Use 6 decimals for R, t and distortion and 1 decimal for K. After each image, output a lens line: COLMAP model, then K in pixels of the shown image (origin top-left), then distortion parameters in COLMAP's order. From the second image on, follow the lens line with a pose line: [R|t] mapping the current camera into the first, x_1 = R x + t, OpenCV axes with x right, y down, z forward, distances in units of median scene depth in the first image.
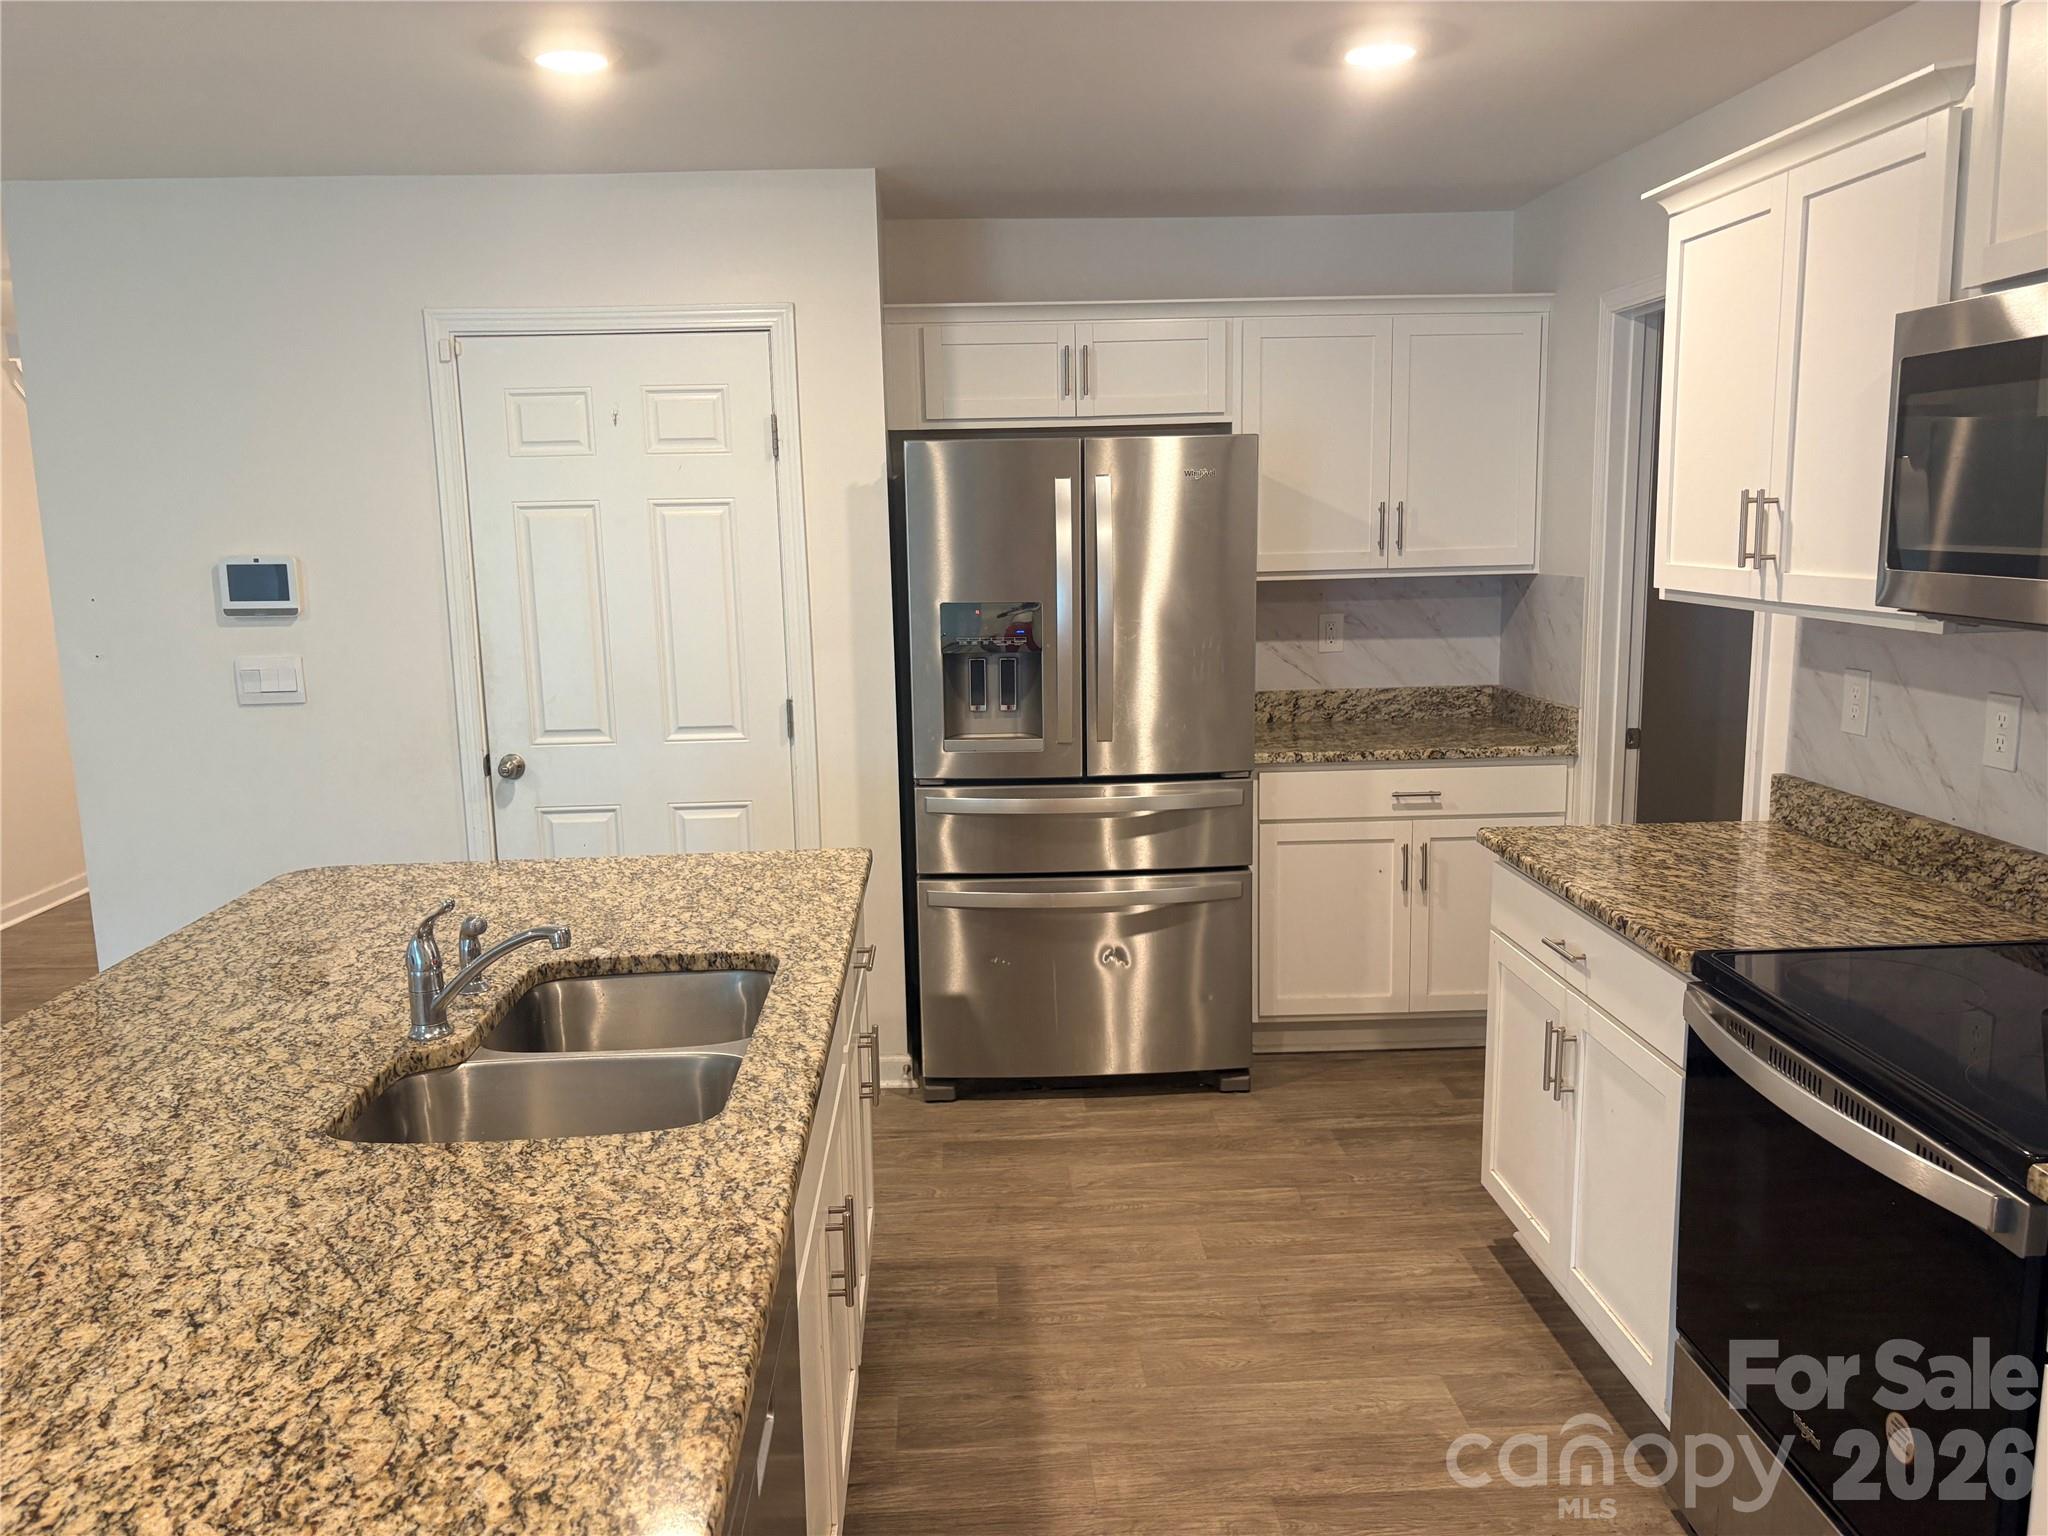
lens RADIAL K [[1557.6, 0, 1015.4], [0, 1557.6, 773.4], [0, 0, 1]] dist [0.044424, -0.054379]
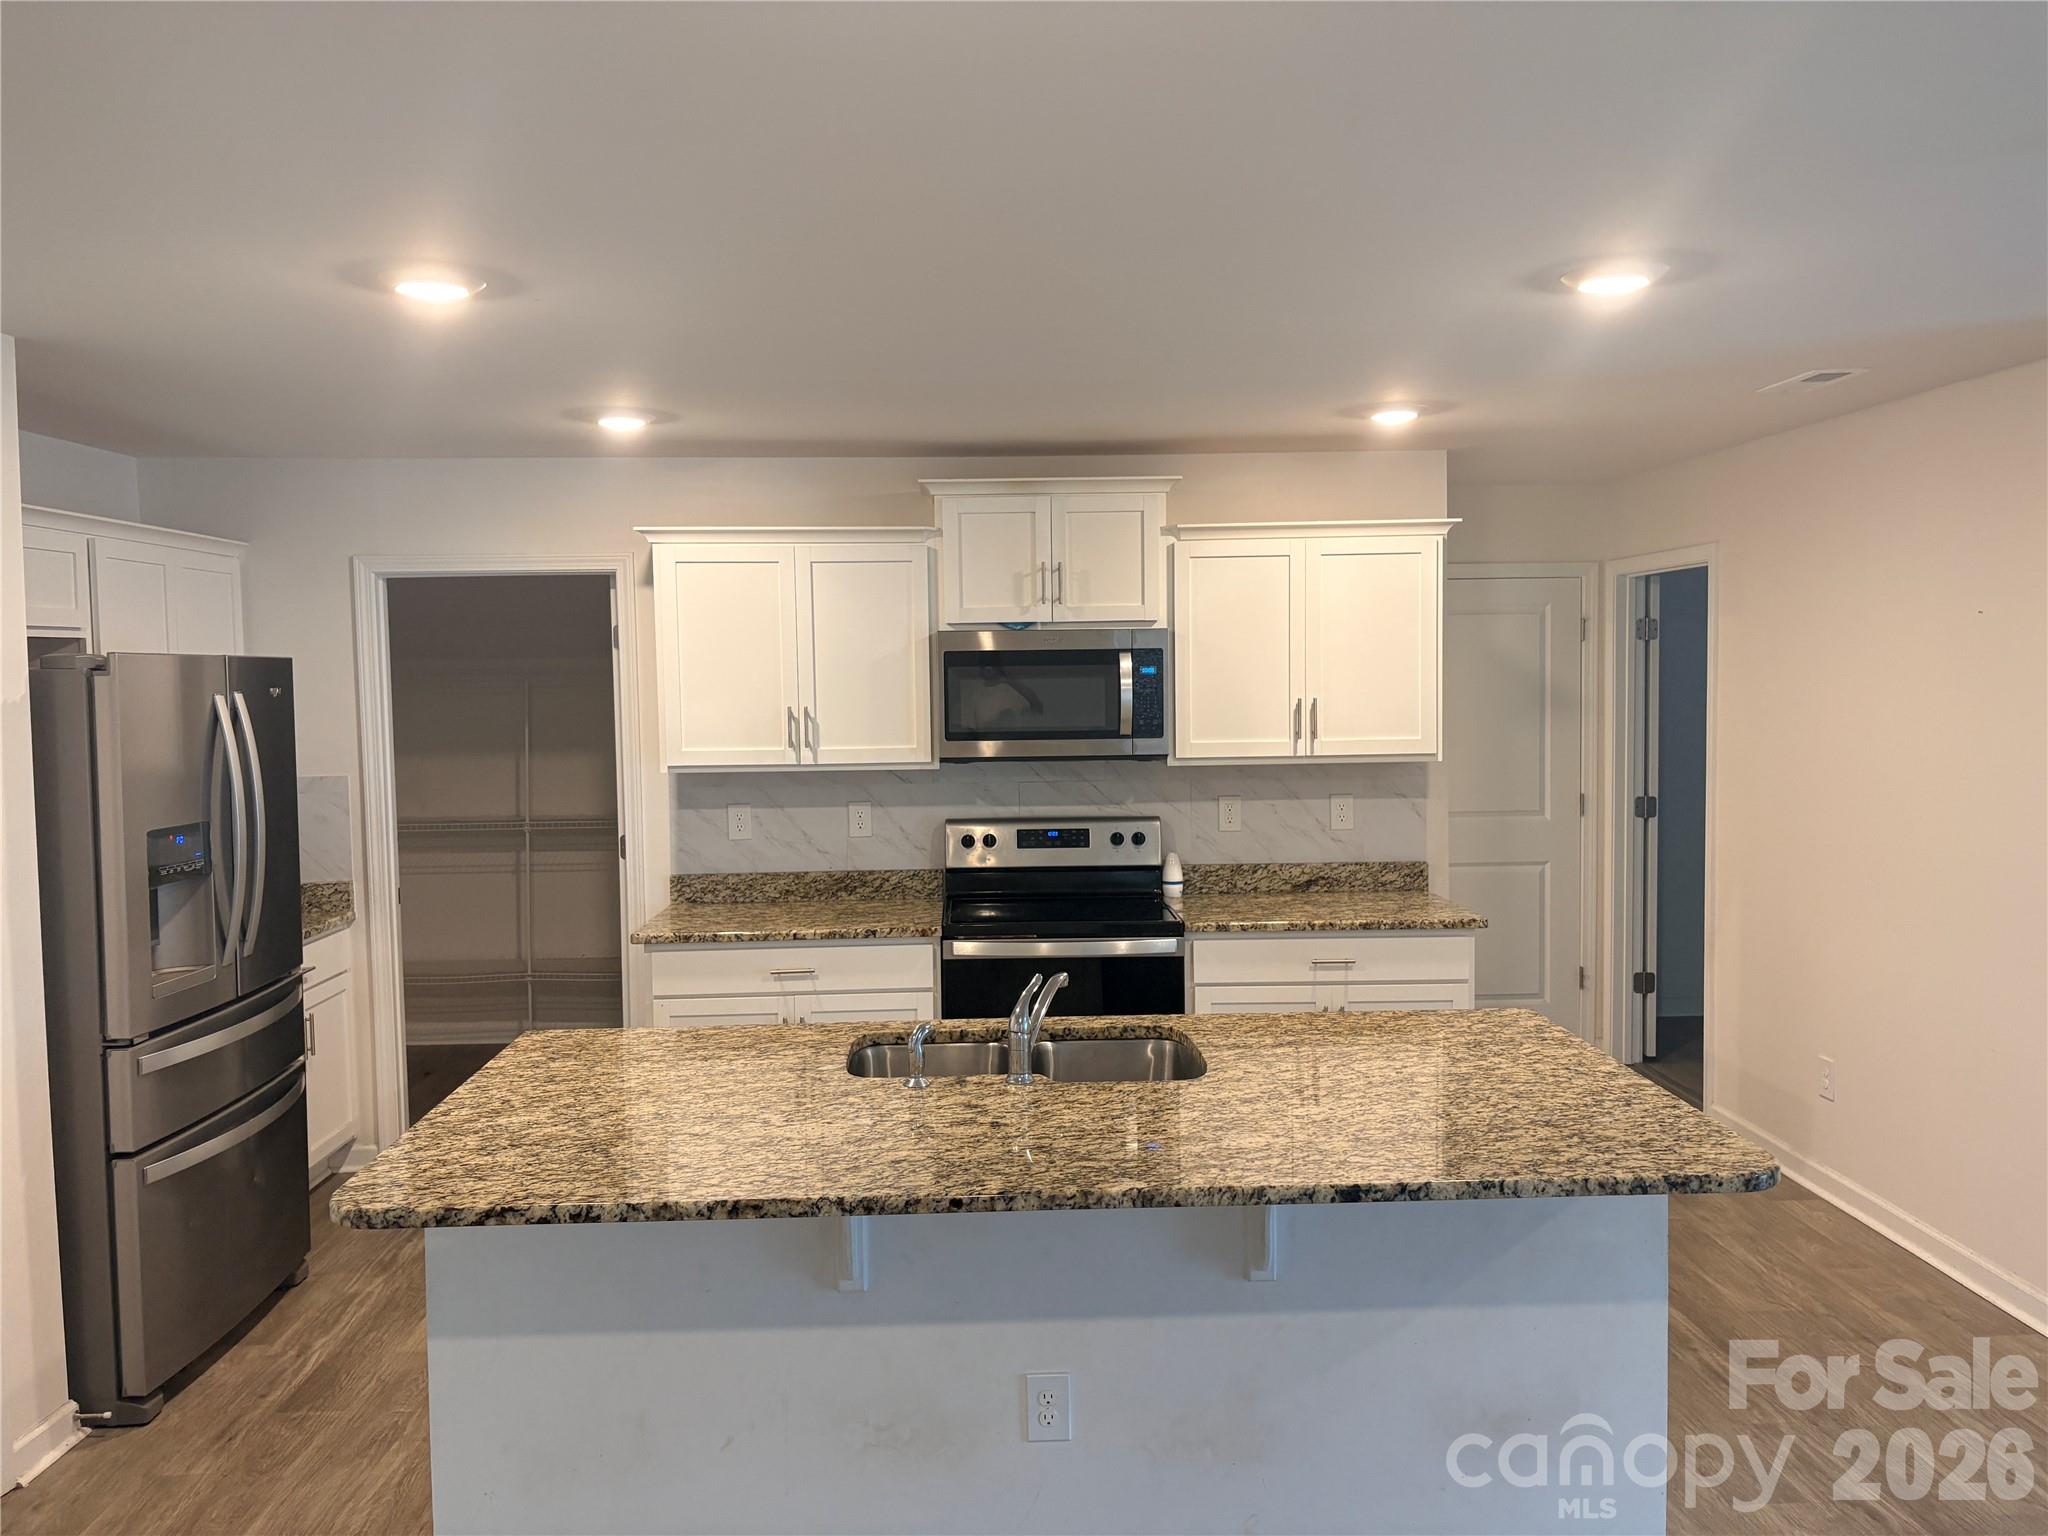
lens RADIAL K [[1557.6, 0, 995.1], [0, 1557.6, 770.3], [0, 0, 1]] dist [0.044424, -0.054379]
pose [[0.017965, -0.045503, 0.998803, -1.828231], [0.185666, 0.981741, 0.041387, -0.180926], [-0.982449, 0.184700, 0.026086, 0.952157]]
